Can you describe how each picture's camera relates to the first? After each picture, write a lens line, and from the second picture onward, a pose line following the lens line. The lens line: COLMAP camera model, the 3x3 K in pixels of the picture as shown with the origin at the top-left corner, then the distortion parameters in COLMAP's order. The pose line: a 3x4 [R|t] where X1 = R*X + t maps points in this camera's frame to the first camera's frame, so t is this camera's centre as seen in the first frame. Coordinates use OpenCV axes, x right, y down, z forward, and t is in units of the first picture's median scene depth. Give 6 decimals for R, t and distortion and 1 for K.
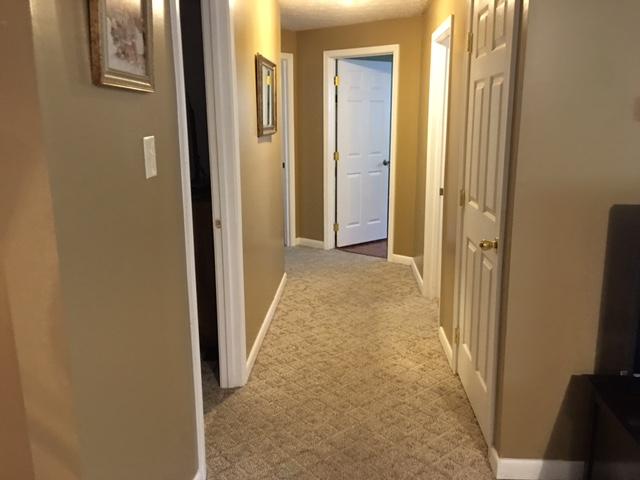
lens RADIAL K [[556.1, 0, 320.7], [0, 556.1, 240.0], [0, 0, 1]] dist [0.074964, -0.103137]
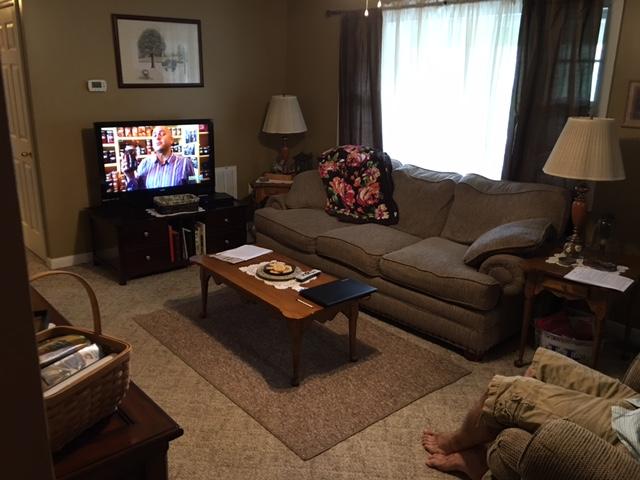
lens RADIAL K [[556.1, 0, 320.6], [0, 556.1, 239.6], [0, 0, 1]] dist [0.074964, -0.103137]
pose [[0.712612, -0.169641, 0.680740, -0.338494], [0.126832, 0.985488, 0.112814, 0.206387], [-0.689999, 0.005946, 0.723786, -1.070886]]
